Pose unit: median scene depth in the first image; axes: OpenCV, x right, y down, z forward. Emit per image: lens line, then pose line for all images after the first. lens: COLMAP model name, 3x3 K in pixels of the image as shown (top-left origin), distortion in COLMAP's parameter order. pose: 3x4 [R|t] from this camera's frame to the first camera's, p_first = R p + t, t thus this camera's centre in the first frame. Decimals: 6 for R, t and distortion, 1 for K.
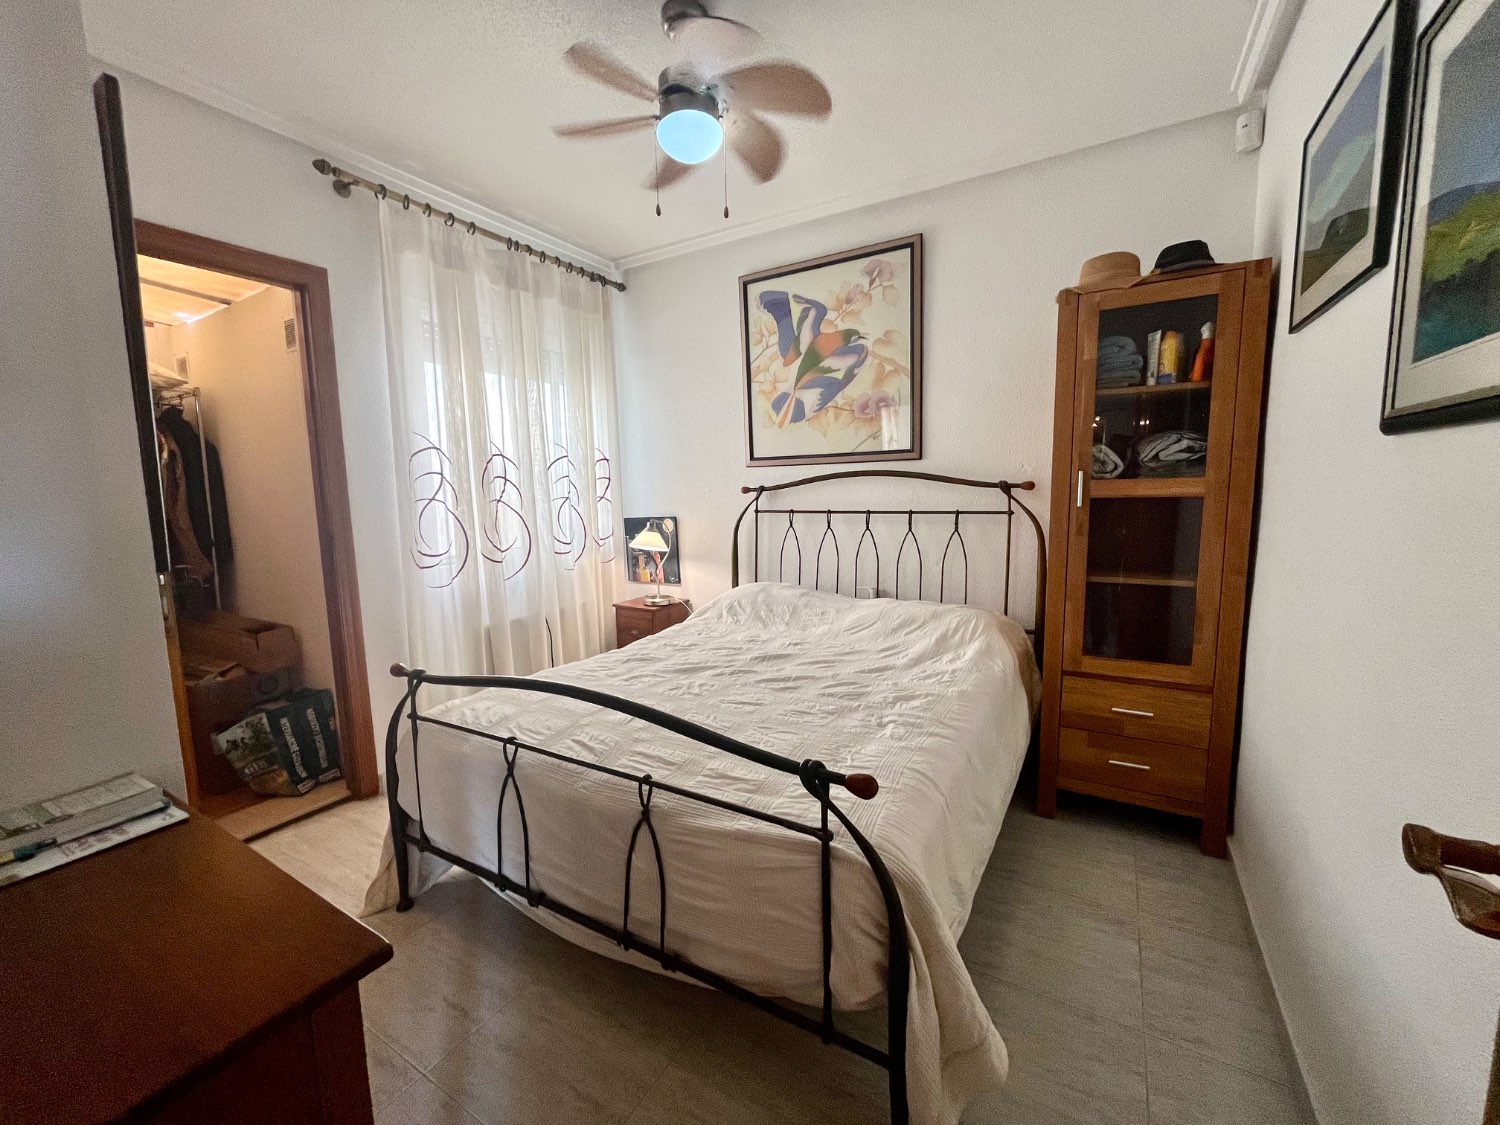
lens RADIAL K [[607.3, 0, 741.3], [0, 607.3, 561.5], [0, 0, 1]] dist [-0.003281, 0.000316]
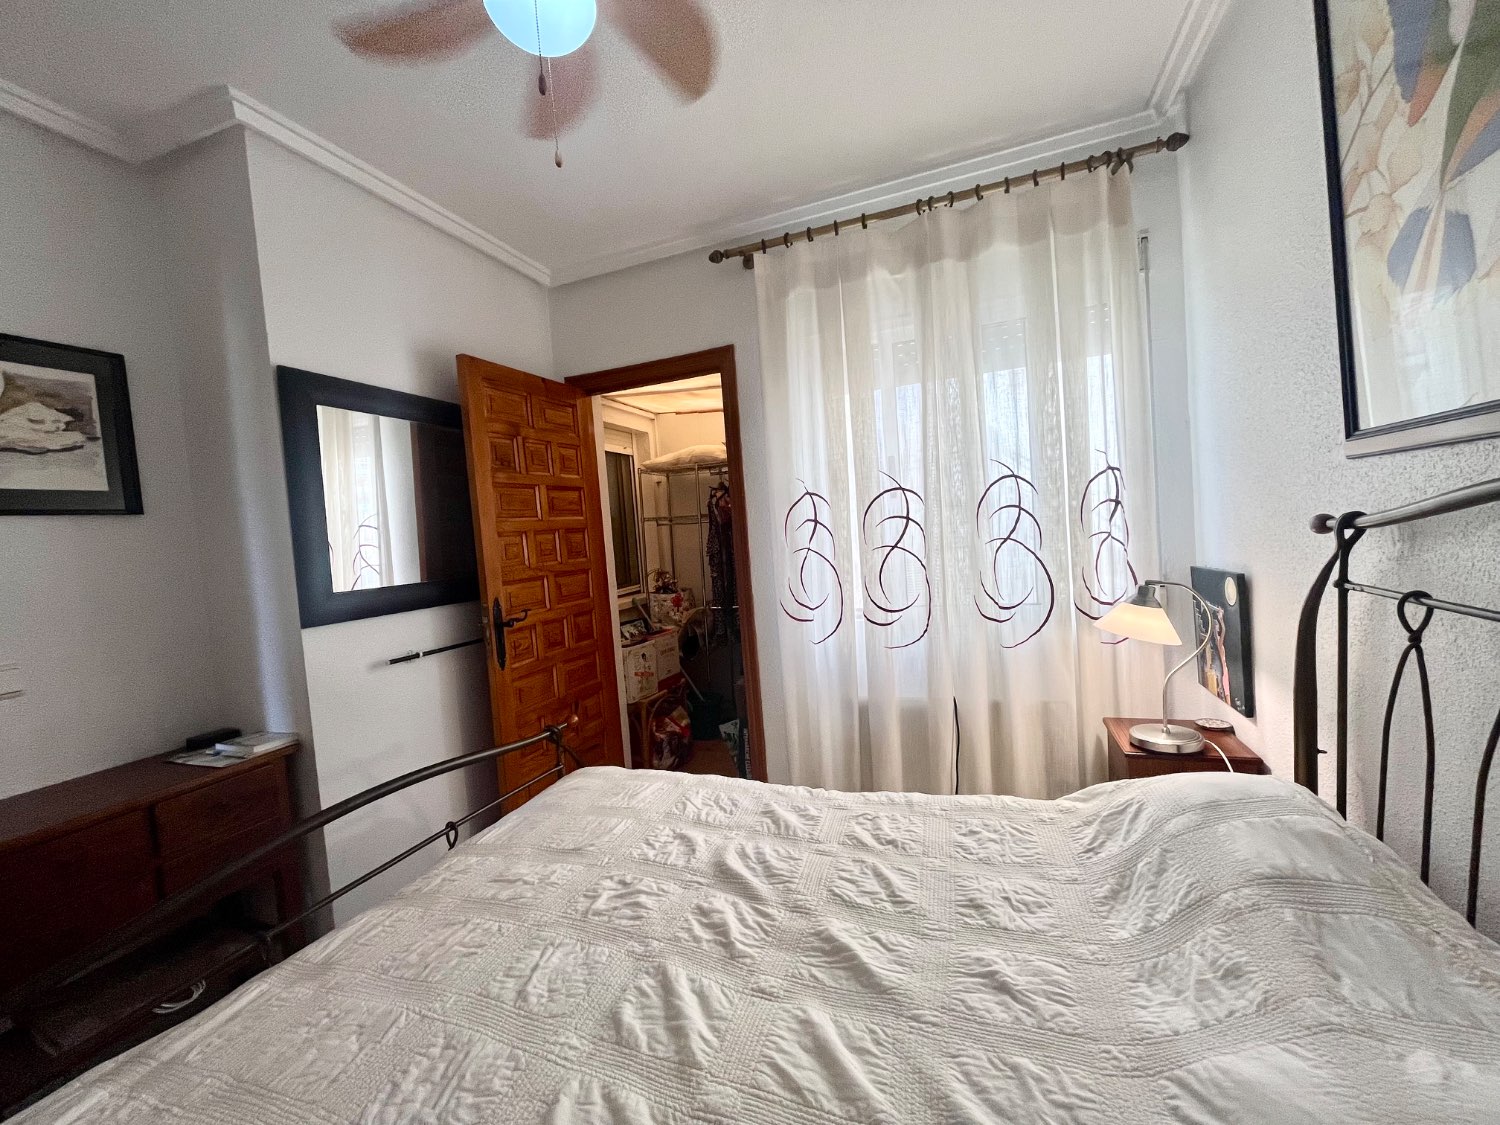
lens RADIAL K [[607.3, 0, 745.0], [0, 607.3, 561.6], [0, 0, 1]] dist [-0.003281, 0.000316]
pose [[0.174959, 0.051224, -0.983242, 0.342136], [-0.045949, 0.997982, 0.043816, -0.105214], [0.983503, 0.037513, 0.176959, 0.660722]]
